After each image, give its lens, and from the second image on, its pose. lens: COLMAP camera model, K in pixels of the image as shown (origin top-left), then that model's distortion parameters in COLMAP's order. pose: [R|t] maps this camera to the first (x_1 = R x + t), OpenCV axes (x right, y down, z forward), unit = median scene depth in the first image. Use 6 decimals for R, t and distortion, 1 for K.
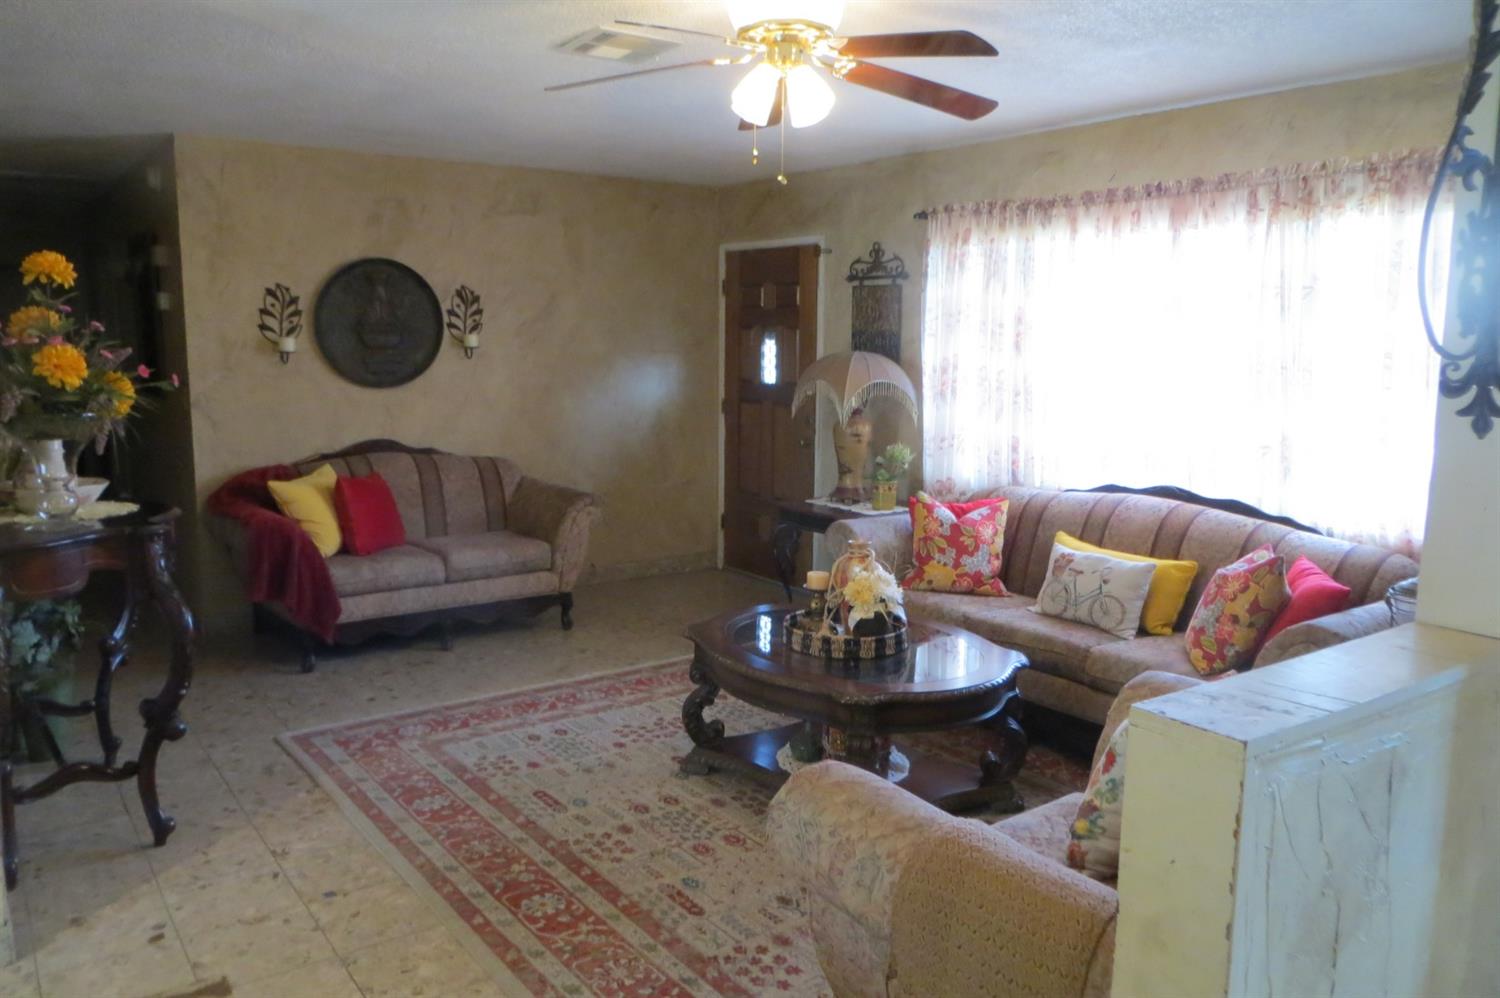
lens RADIAL K [[1124.2, 0, 762.3], [0, 1124.2, 488.8], [0, 0, 1]] dist [-0.018870, 0.000003]
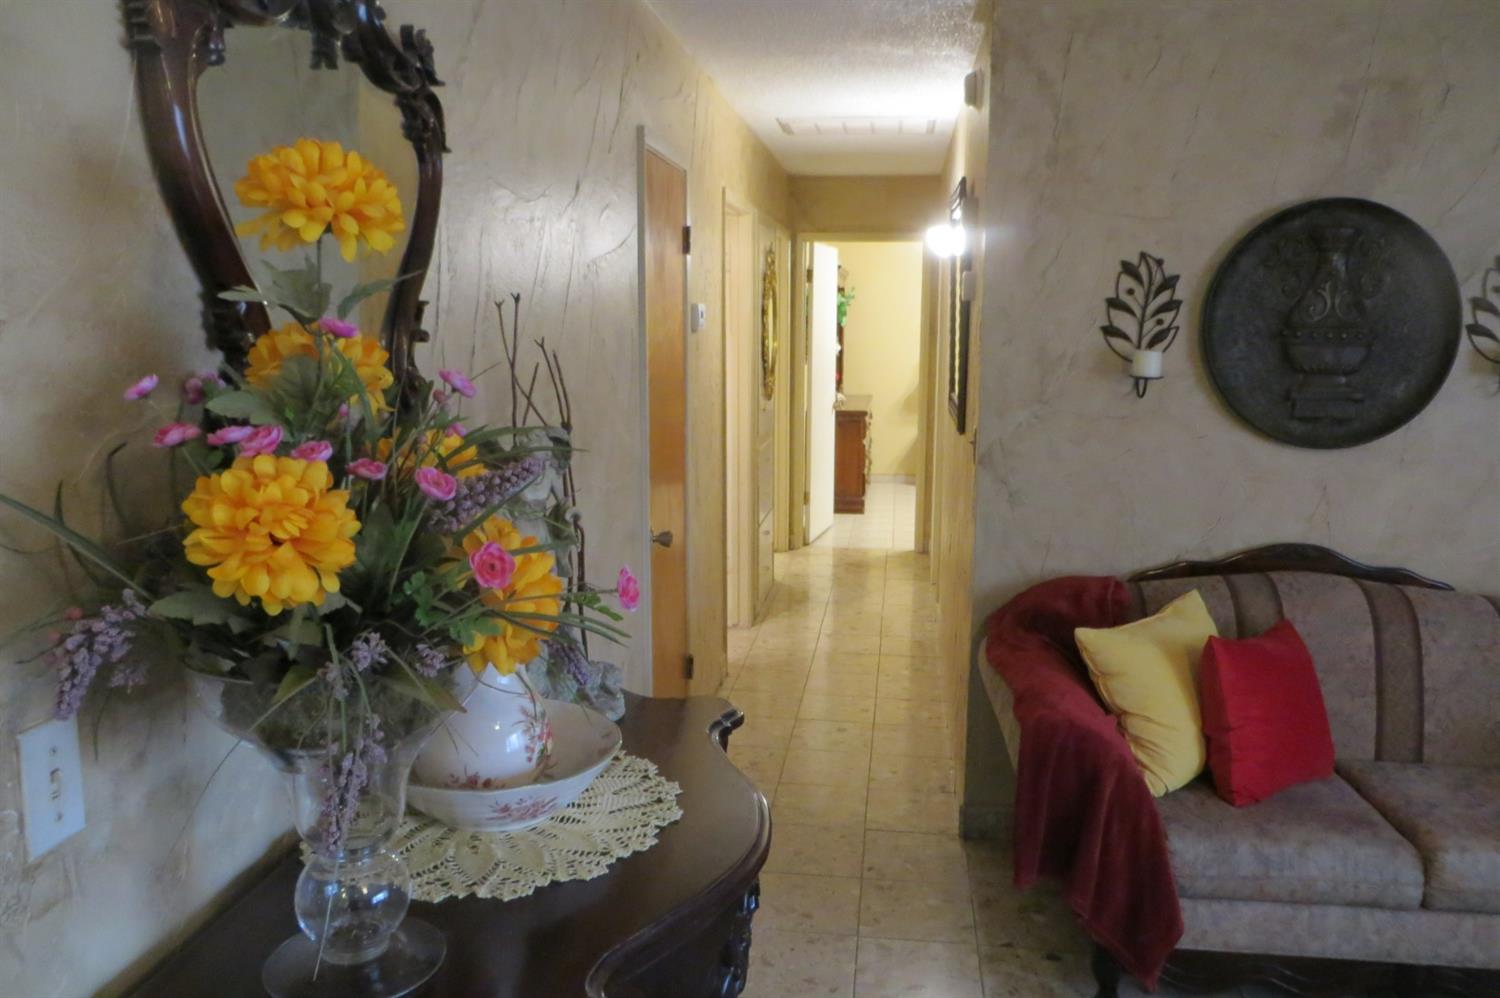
lens RADIAL K [[1124.2, 0, 748.5], [0, 1124.2, 491.6], [0, 0, 1]] dist [-0.018870, 0.000003]
pose [[0.722894, 0.110724, -0.682030, -0.258439], [-0.097508, 0.993546, 0.057946, -0.111344], [0.684044, 0.024614, 0.729025, 0.656701]]
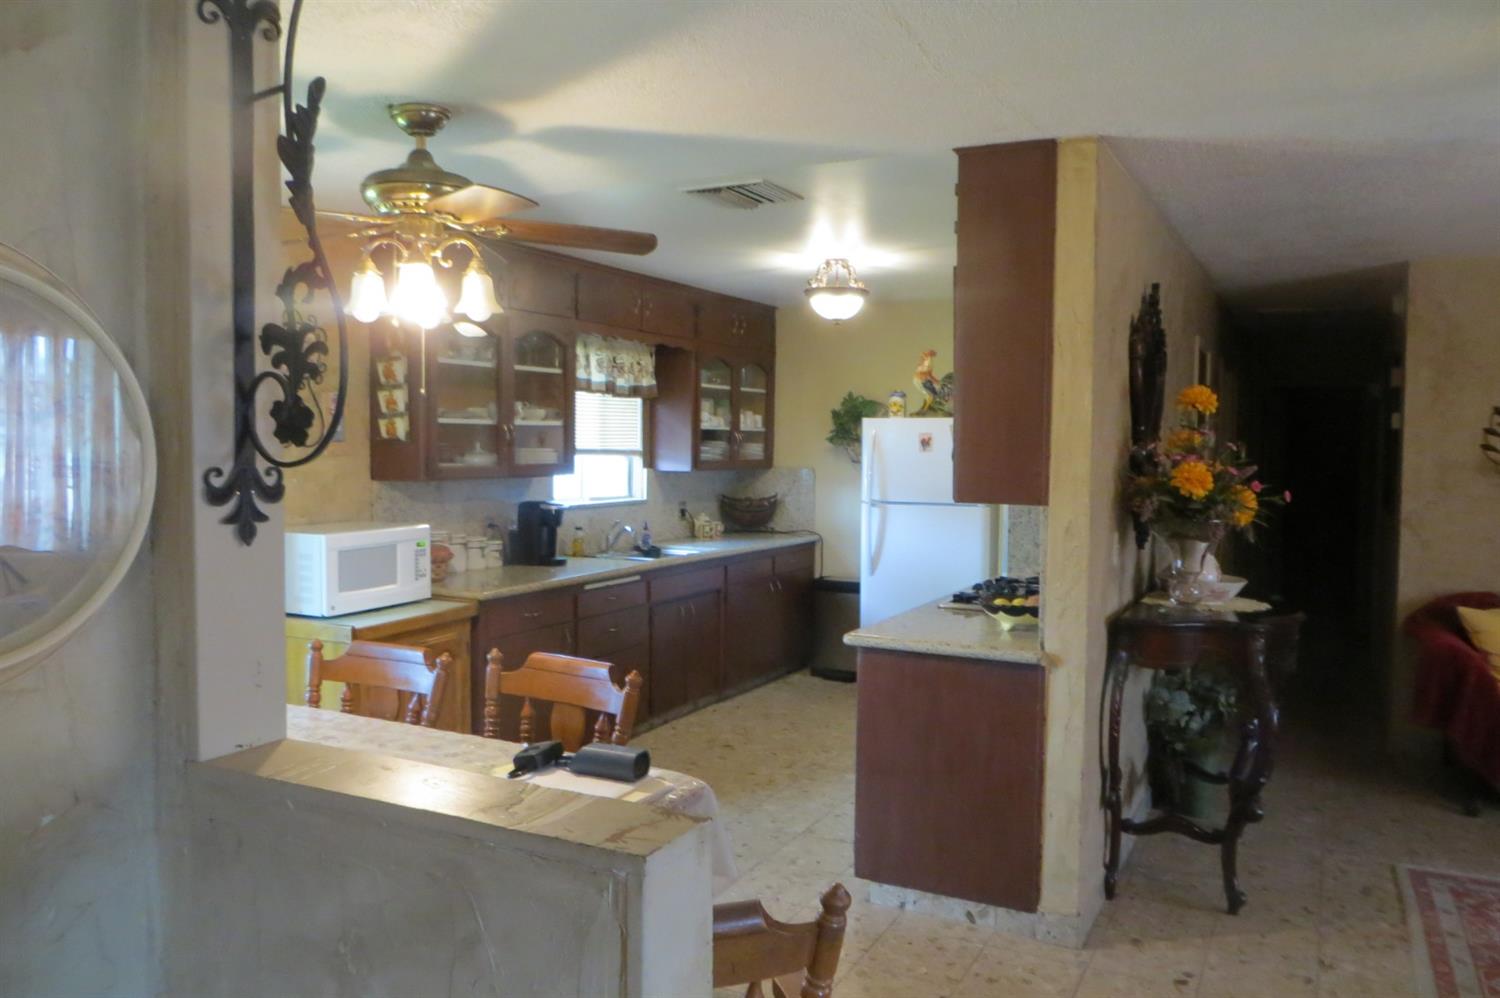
lens RADIAL K [[1124.2, 0, 751.6], [0, 1124.2, 488.8], [0, 0, 1]] dist [-0.018870, 0.000003]
pose [[0.443391, 0.040271, -0.895423, 0.184000], [-0.132076, 0.991021, -0.020830, -0.008851], [0.886544, 0.127500, 0.444729, 0.031135]]
